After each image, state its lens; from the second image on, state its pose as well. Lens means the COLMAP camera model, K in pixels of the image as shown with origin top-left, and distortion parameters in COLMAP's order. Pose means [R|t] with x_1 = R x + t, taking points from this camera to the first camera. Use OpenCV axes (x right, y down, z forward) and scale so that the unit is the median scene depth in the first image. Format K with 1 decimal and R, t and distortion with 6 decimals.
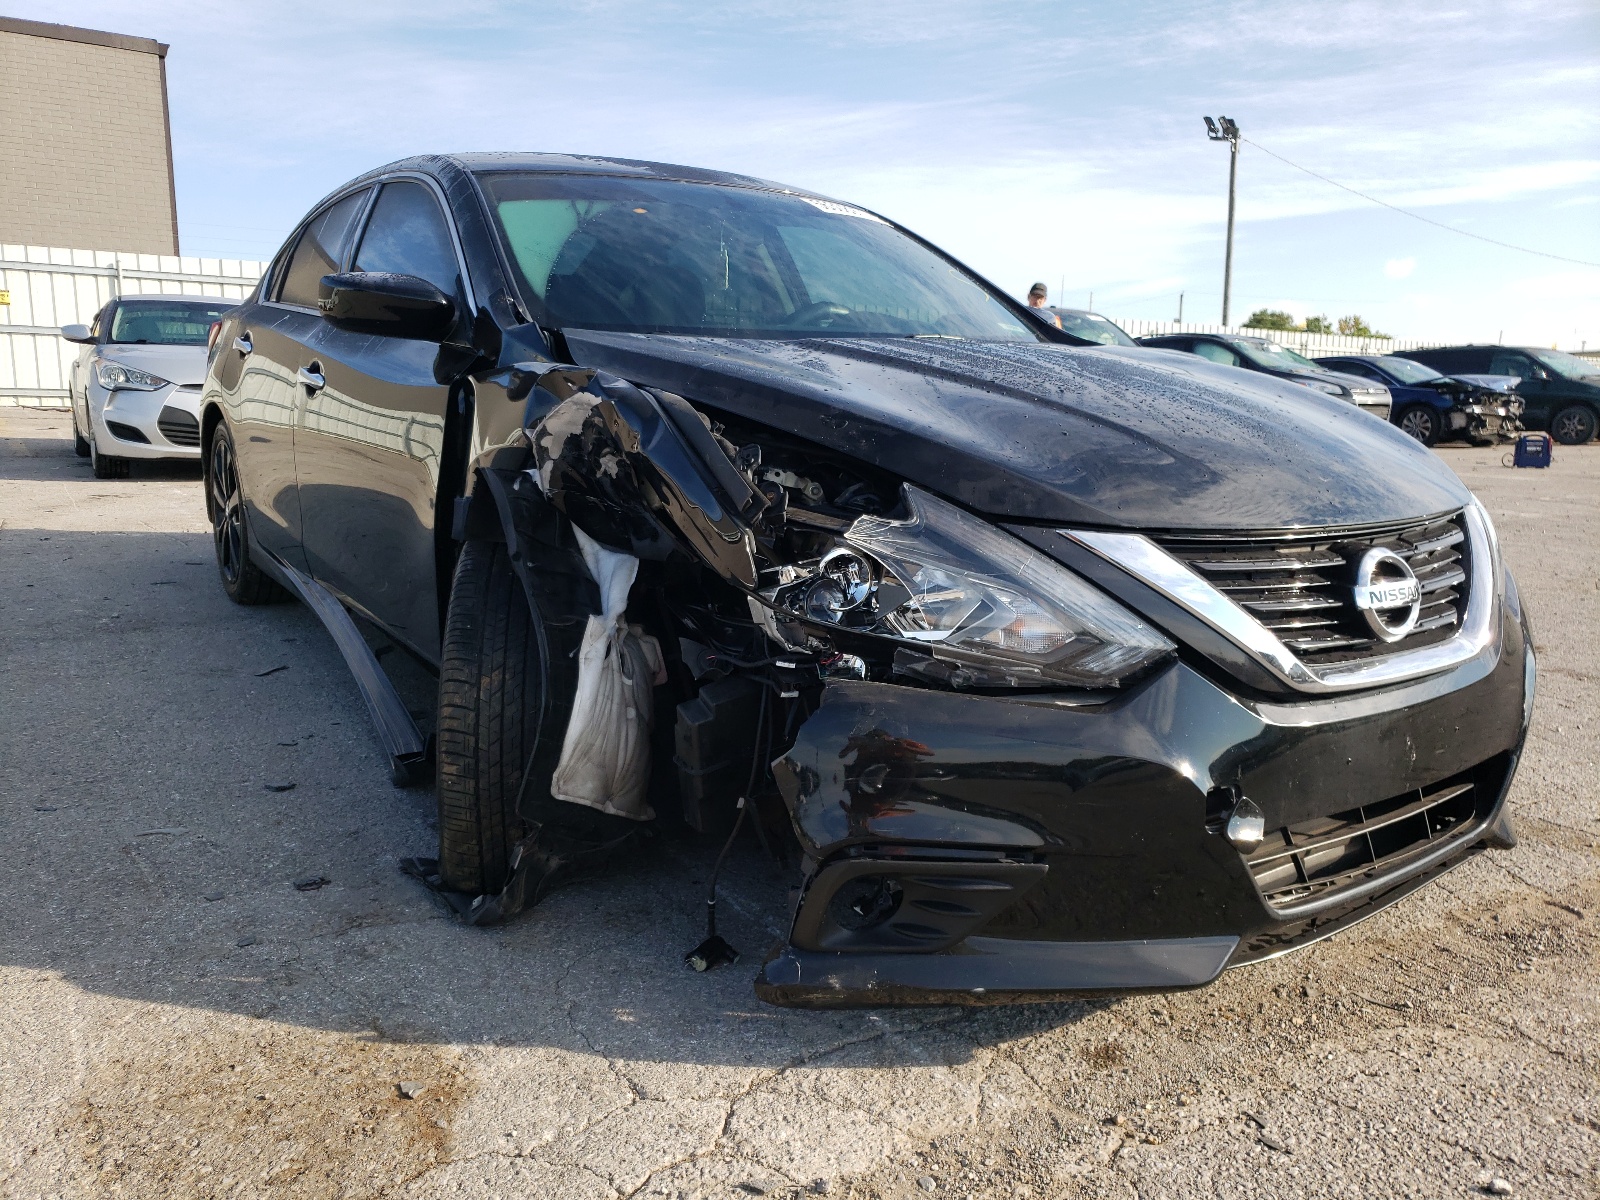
lens RADIAL K [[1308.7, 0, 800.0], [0, 1308.7, 600.0], [0, 0, 1]] dist [-0.028592, 0.086899]
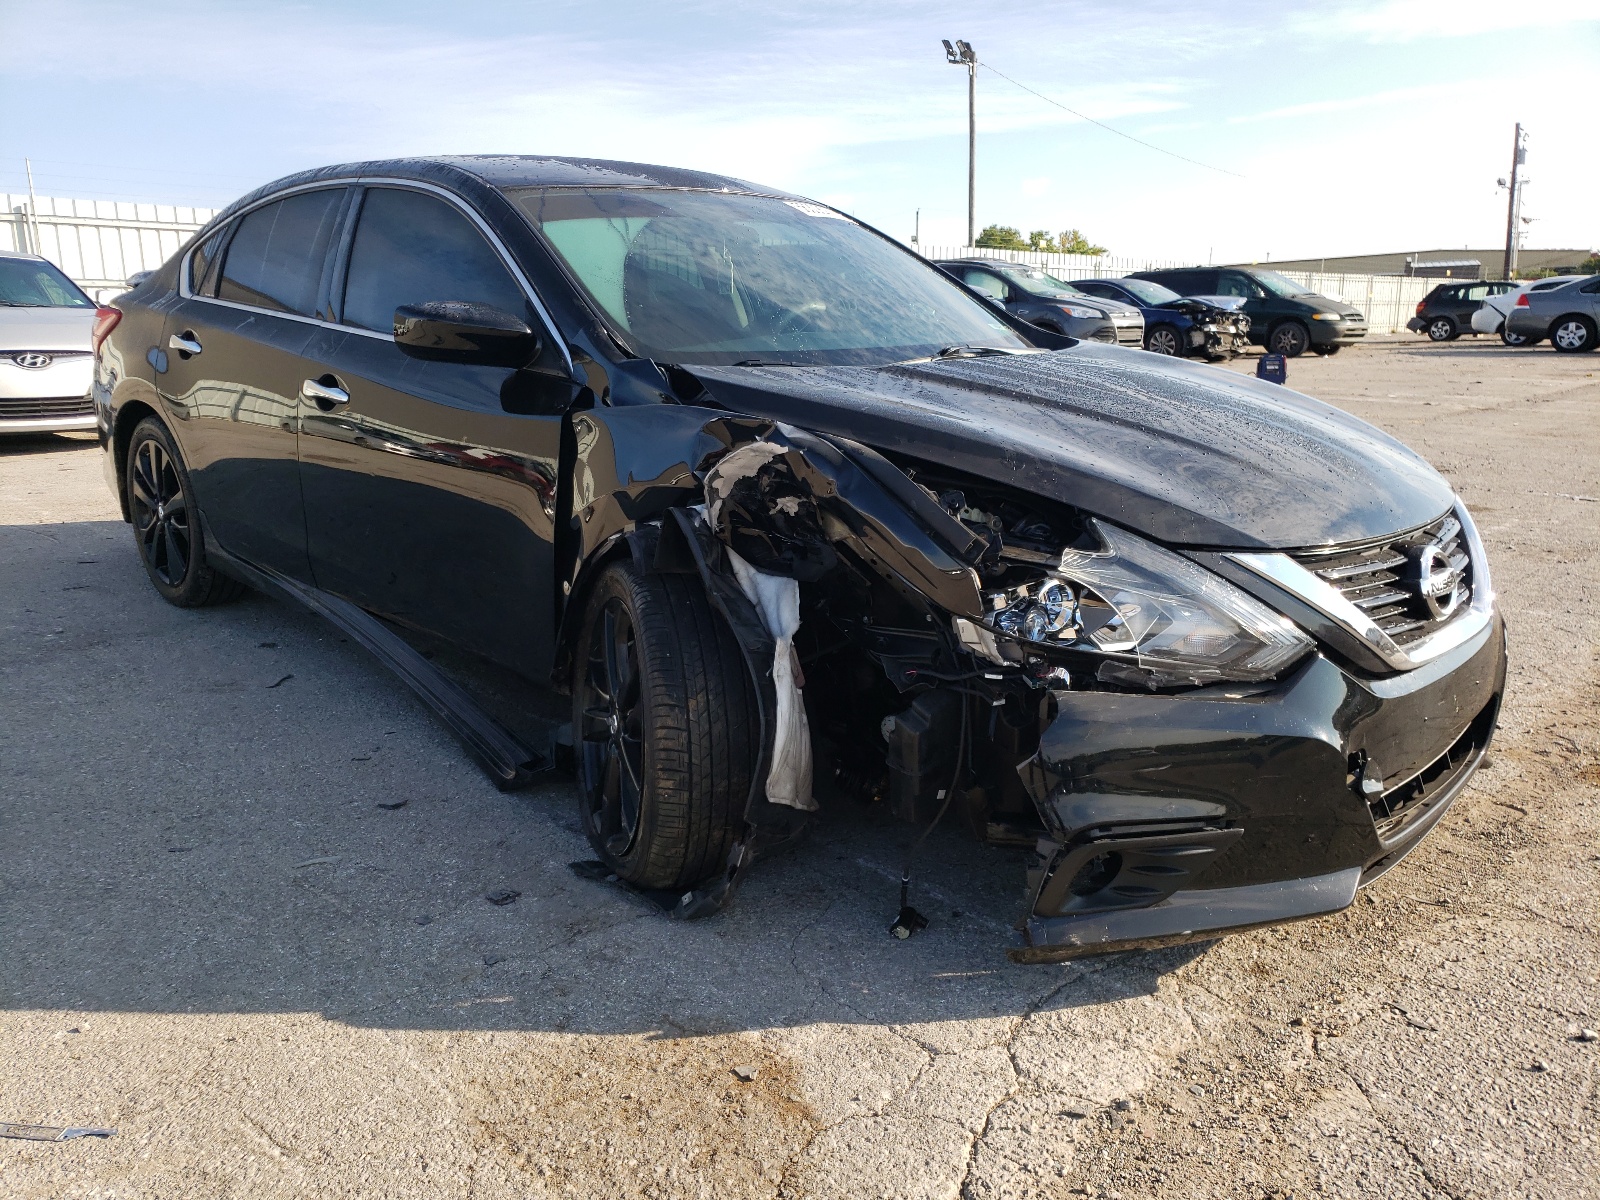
lens RADIAL K [[1308.7, 0, 800.0], [0, 1308.7, 600.0], [0, 0, 1]] dist [-0.028592, 0.086899]
pose [[0.978765, -0.065040, 0.194392, -0.397280], [0.052531, 0.996244, 0.068830, -0.107202], [-0.198139, -0.057156, 0.978506, -0.106445]]
